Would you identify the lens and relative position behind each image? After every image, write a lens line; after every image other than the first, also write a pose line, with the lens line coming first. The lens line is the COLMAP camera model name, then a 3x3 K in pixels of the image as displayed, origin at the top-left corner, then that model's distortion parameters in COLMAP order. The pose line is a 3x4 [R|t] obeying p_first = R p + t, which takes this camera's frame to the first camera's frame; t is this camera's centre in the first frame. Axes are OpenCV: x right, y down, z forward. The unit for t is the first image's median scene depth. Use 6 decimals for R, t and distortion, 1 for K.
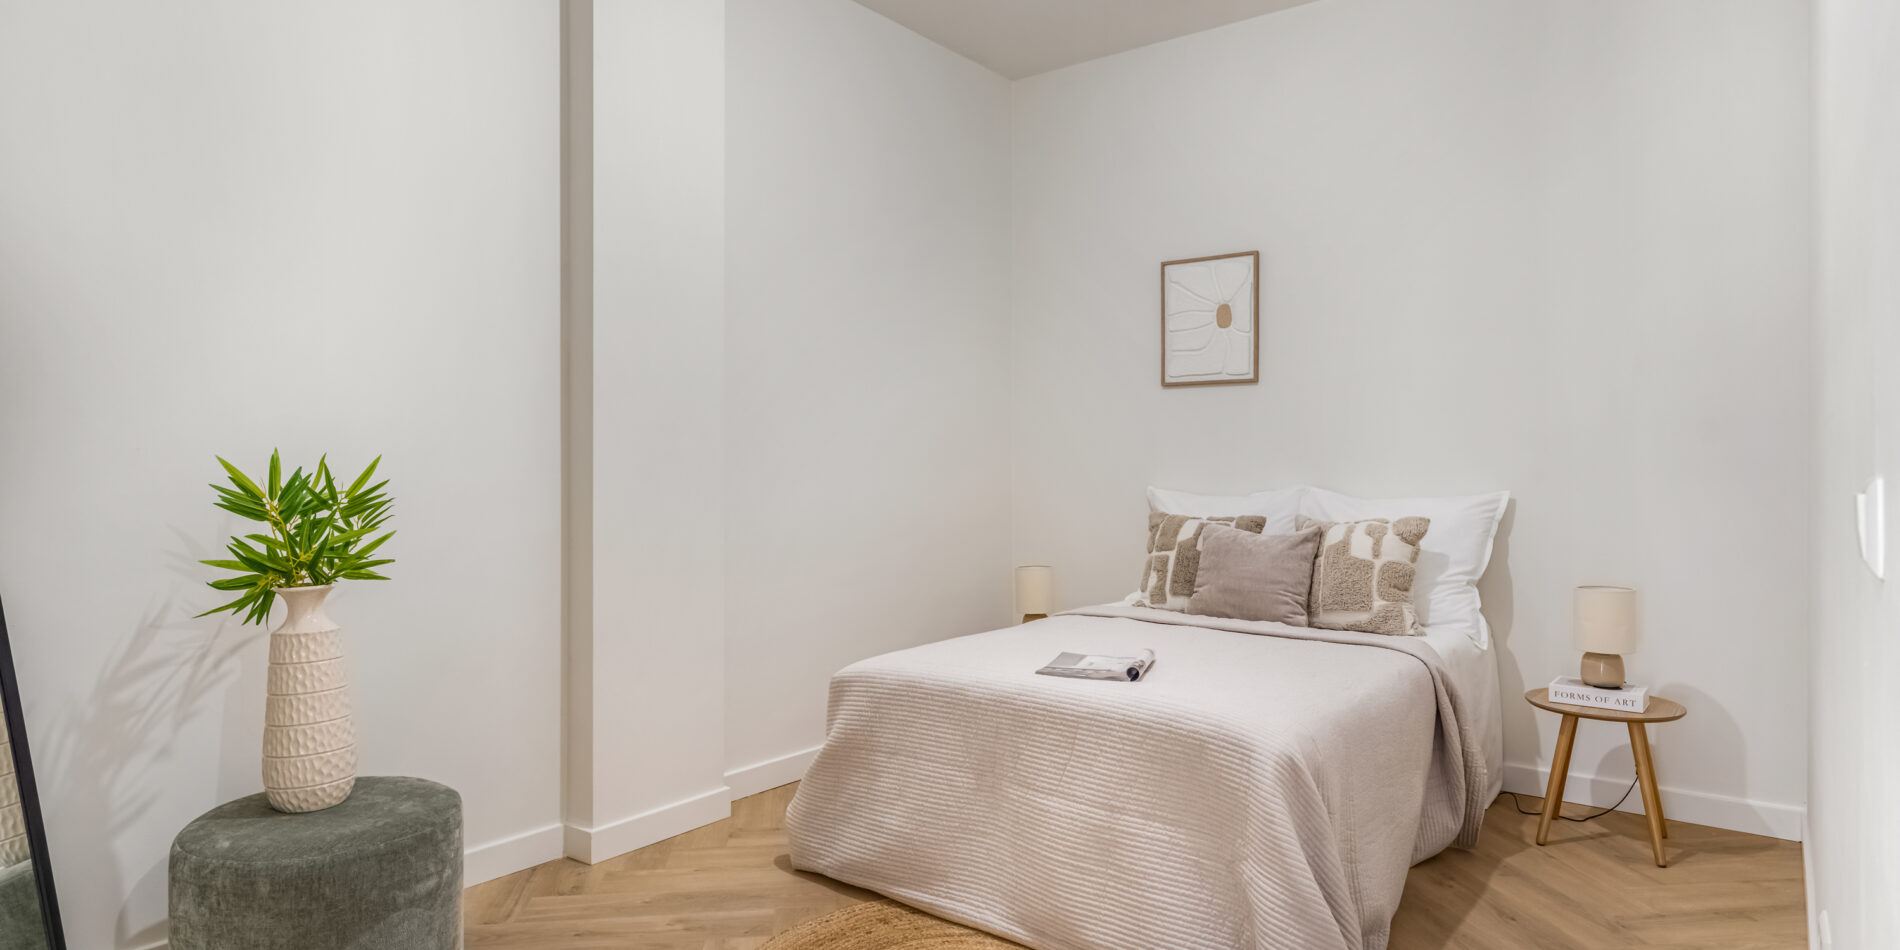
lens RADIAL K [[1063.0, 0, 938.8], [0, 1063.0, 485.5], [0, 0, 1]] dist [0.006292, -0.003554]
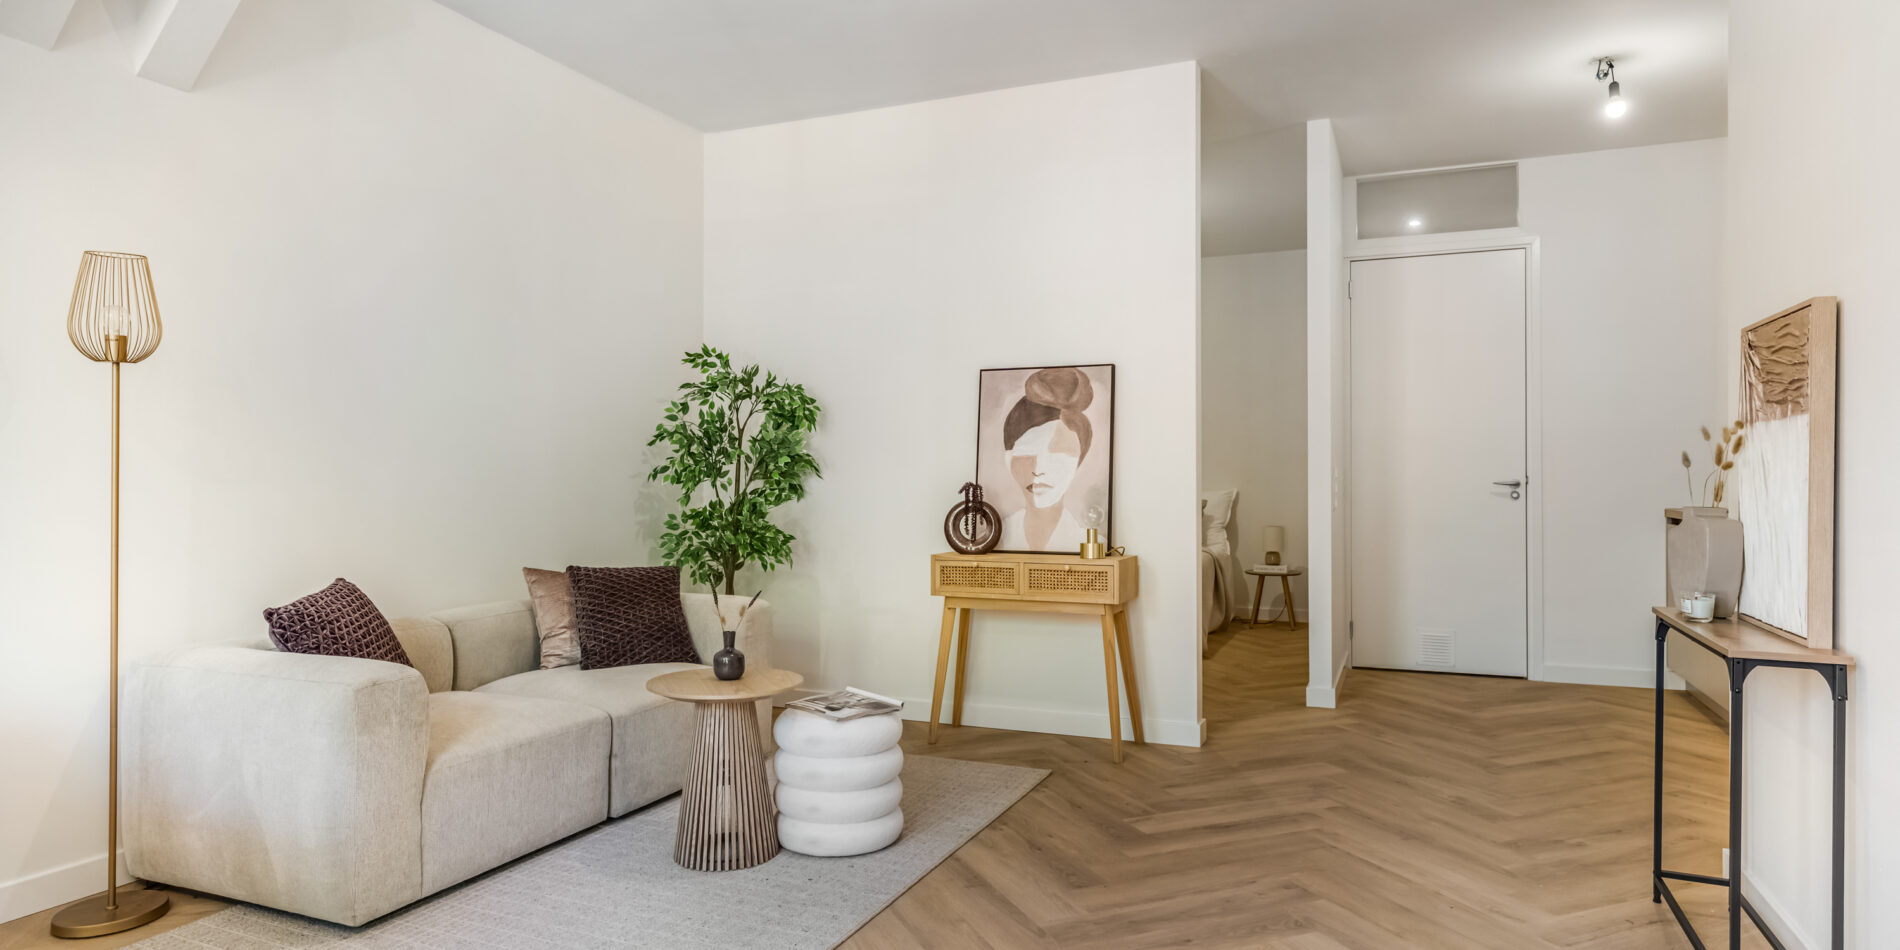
lens RADIAL K [[1063.0, 0, 944.0], [0, 1063.0, 477.1], [0, 0, 1]] dist [0.006292, -0.003554]
pose [[0.966530, 0.004072, 0.256521, -0.765340], [-0.000456, 0.999900, -0.014155, 0.015698], [-0.256553, 0.013564, 0.966435, -1.220005]]
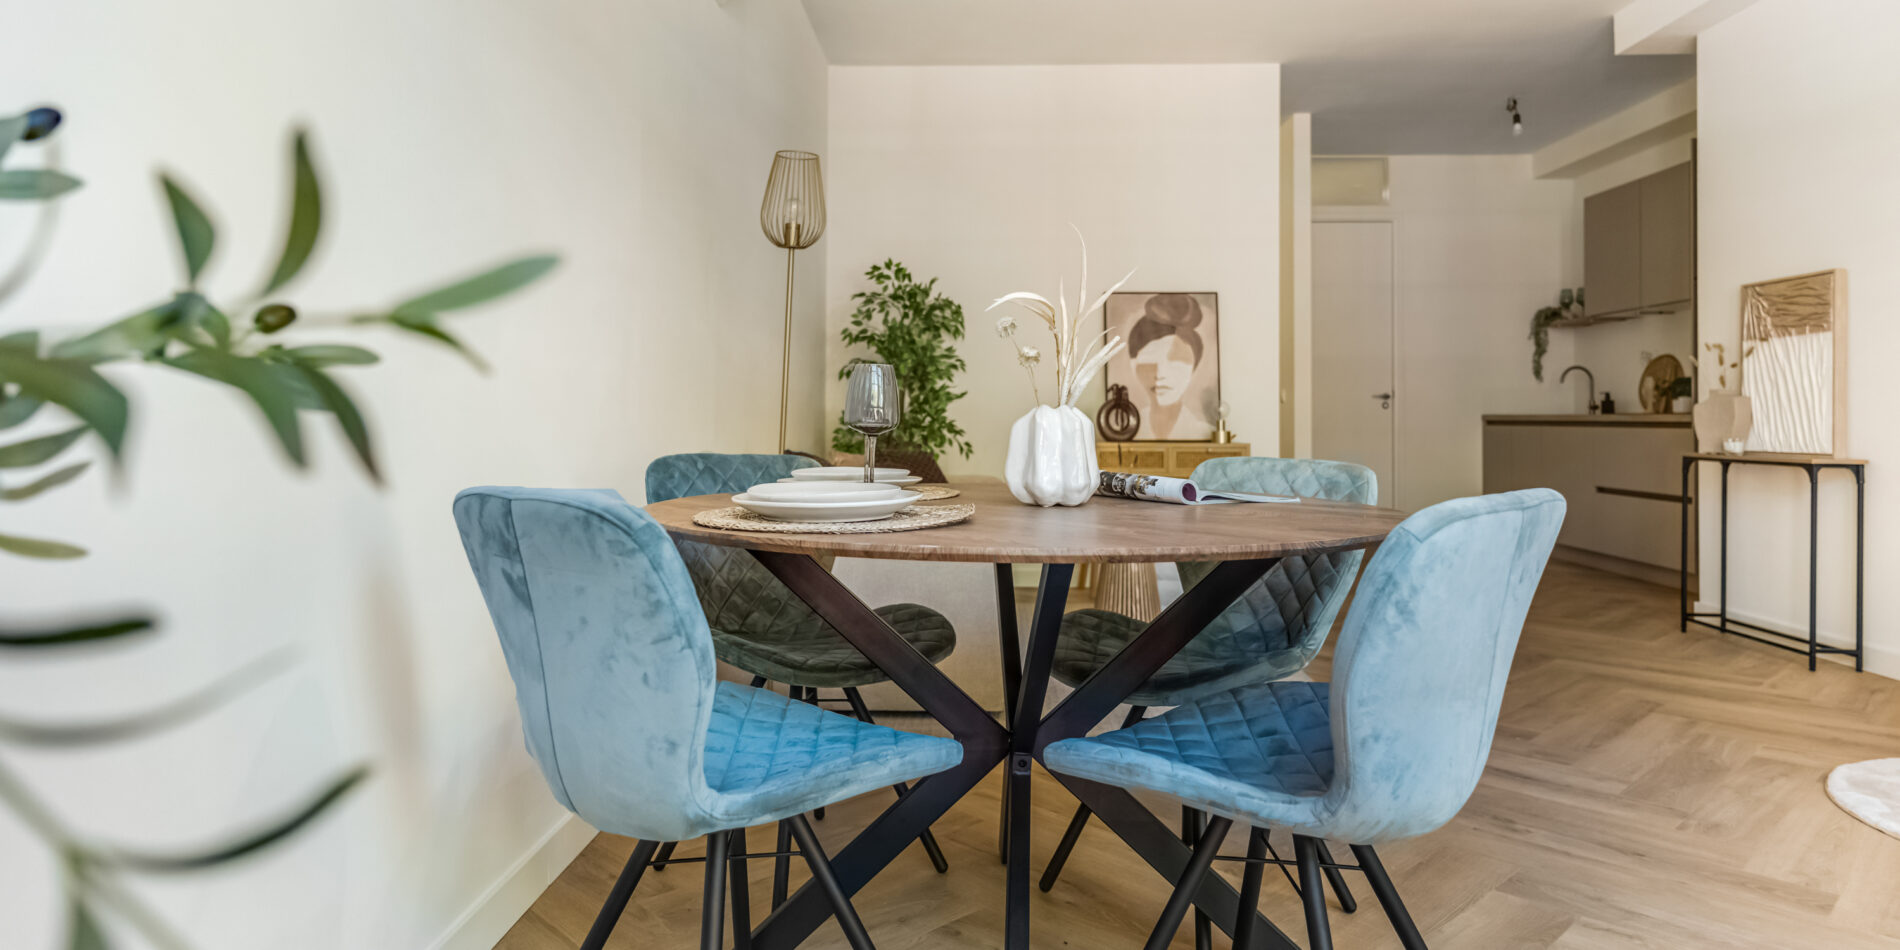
lens RADIAL K [[1063.0, 0, 952.5], [0, 1063.0, 405.1], [0, 0, 1]] dist [0.006292, -0.003554]
pose [[0.813359, 0.013295, 0.581610, -1.588630], [0.000307, 0.999729, -0.023282, 0.077735], [-0.581762, 0.019115, 0.813134, -1.122719]]
